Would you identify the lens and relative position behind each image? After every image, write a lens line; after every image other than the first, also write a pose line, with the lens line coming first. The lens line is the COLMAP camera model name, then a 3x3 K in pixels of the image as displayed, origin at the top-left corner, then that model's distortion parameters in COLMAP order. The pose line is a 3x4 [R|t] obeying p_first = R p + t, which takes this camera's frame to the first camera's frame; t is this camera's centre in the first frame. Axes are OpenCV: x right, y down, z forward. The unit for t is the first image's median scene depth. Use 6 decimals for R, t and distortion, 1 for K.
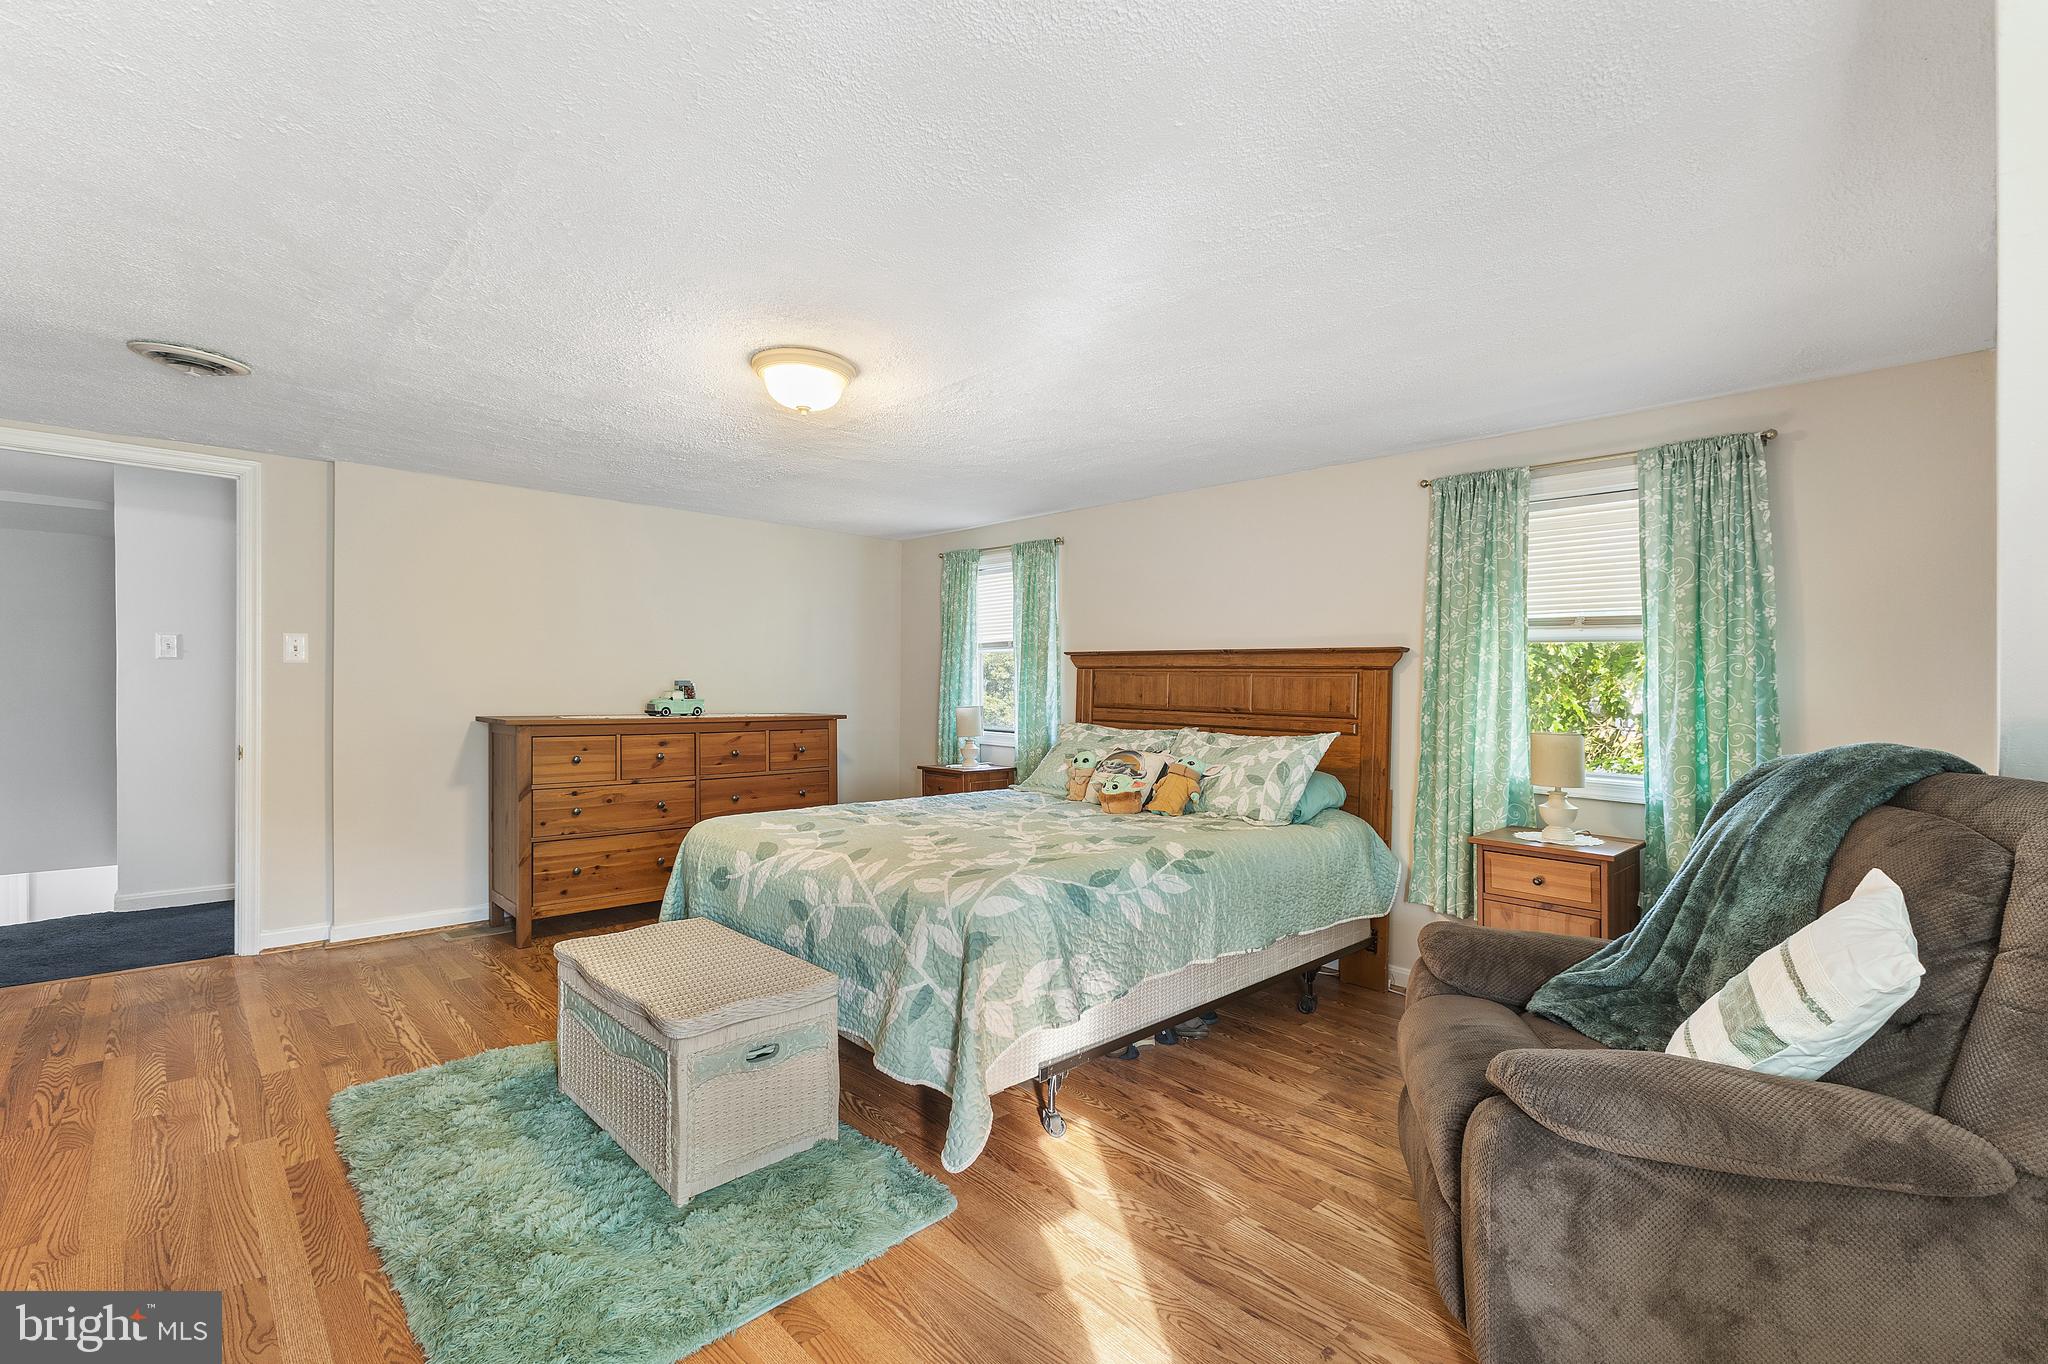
lens RADIAL K [[913.7, 0, 1006.1], [0, 913.7, 688.9], [0, 0, 1]] dist [0.000158, 0.000125]
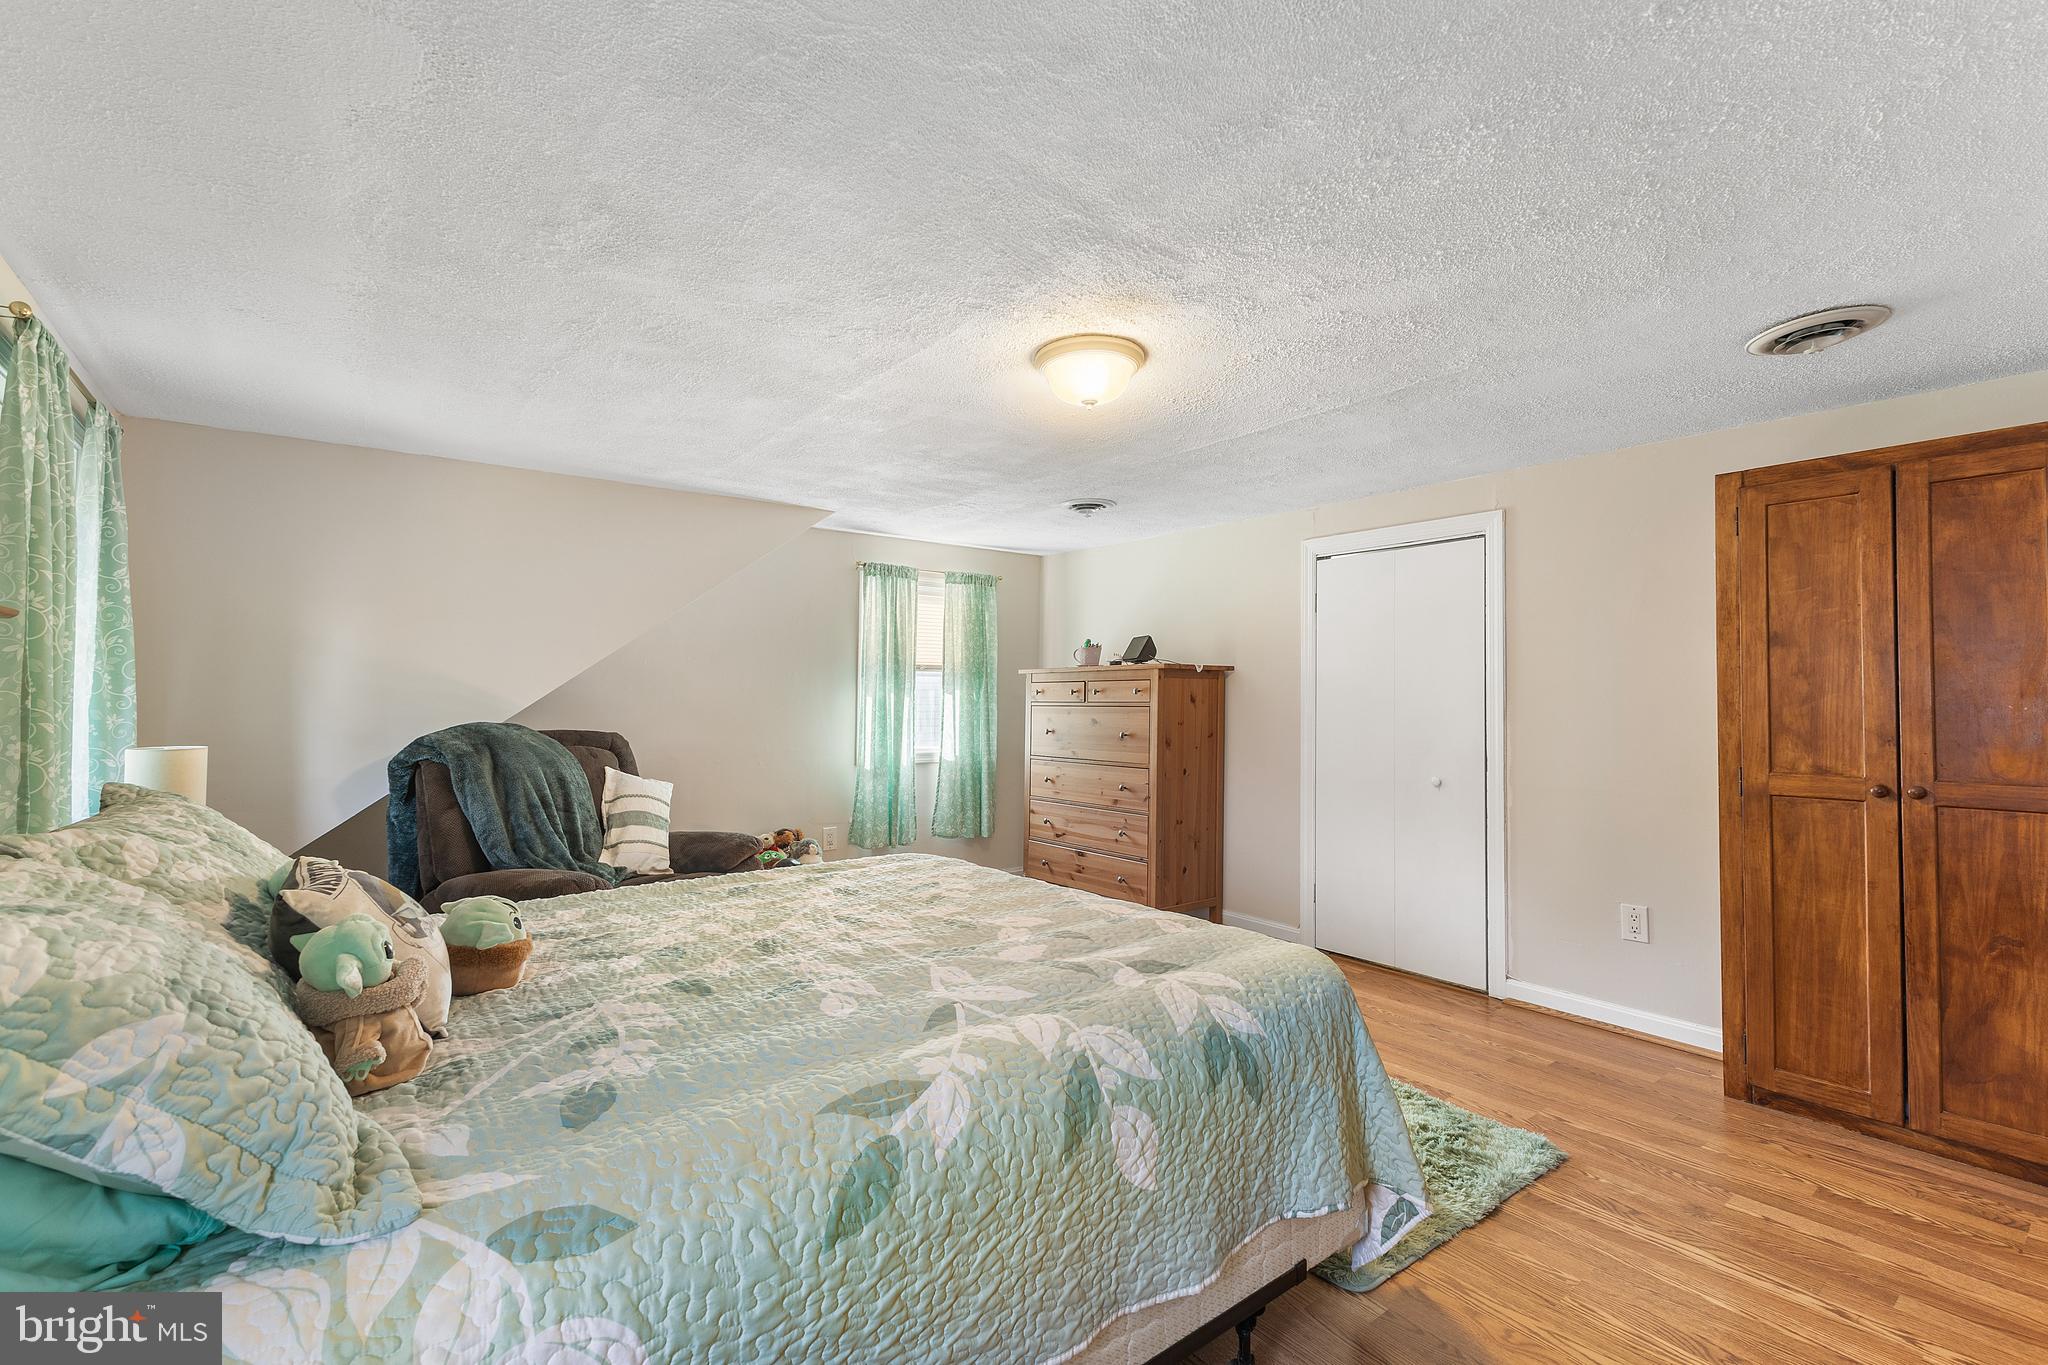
lens RADIAL K [[910.5, 0, 1020.8], [0, 910.5, 663.8], [0, 0, 1]] dist [-0.000053, 0.000001]
pose [[-0.996634, -0.018109, 0.079949, -0.193878], [-0.020828, 0.999228, -0.033306, -0.013140], [-0.079285, -0.034859, -0.996242, 1.608328]]
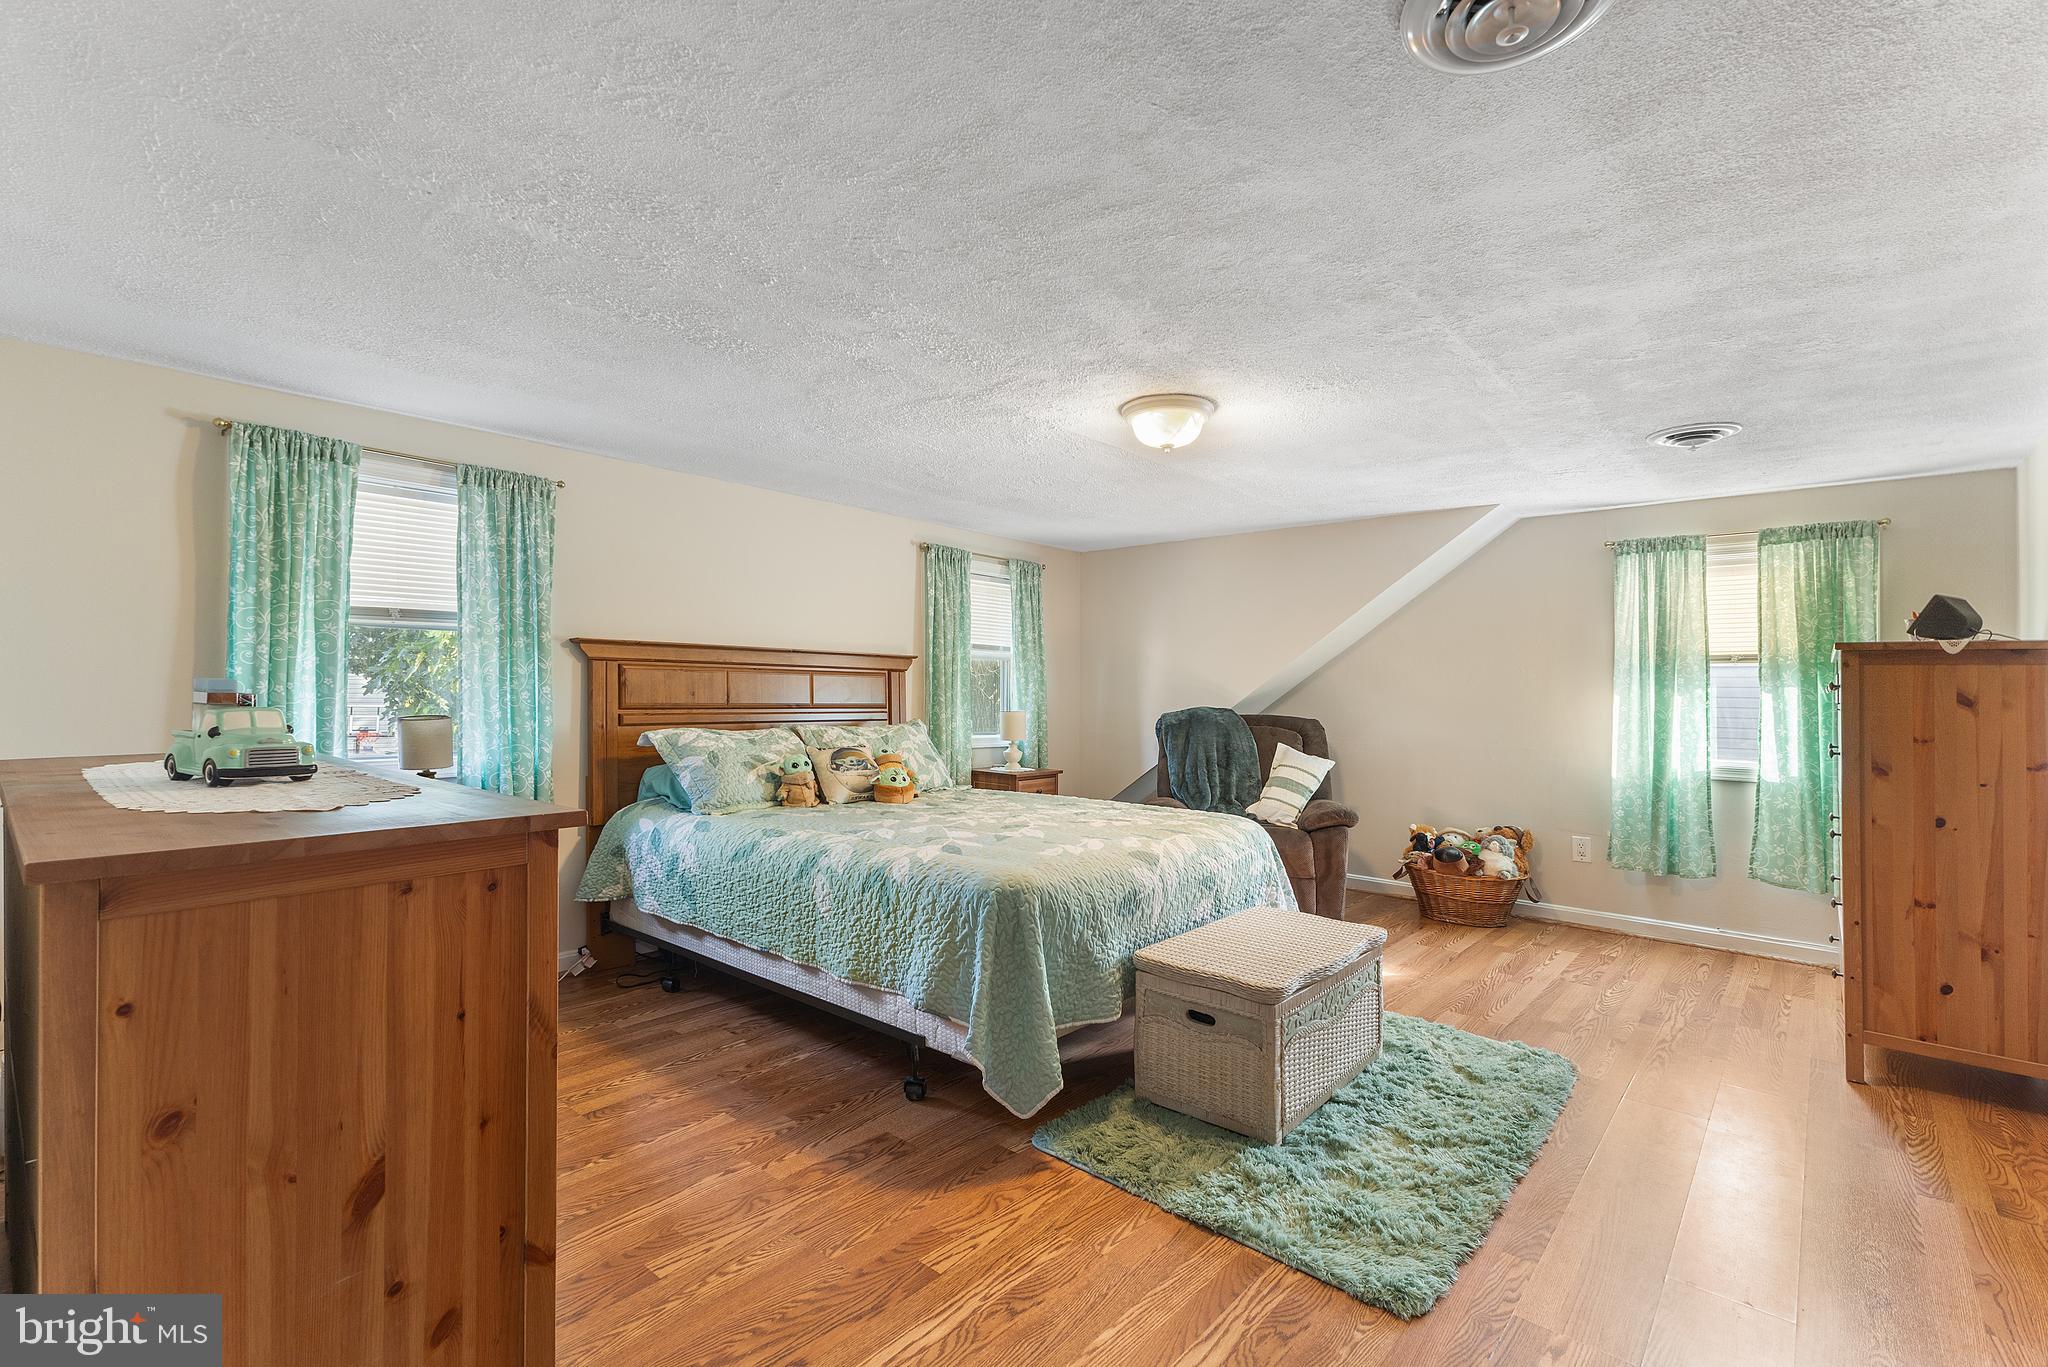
lens RADIAL K [[913.7, 0, 1006.1], [0, 913.7, 690.4], [0, 0, 1]] dist [0.000158, 0.000125]
pose [[-0.096795, -0.020670, 0.995090, -1.106166], [-0.013210, 0.999723, 0.019481, -0.024666], [-0.995217, -0.011260, -0.097042, 1.103883]]
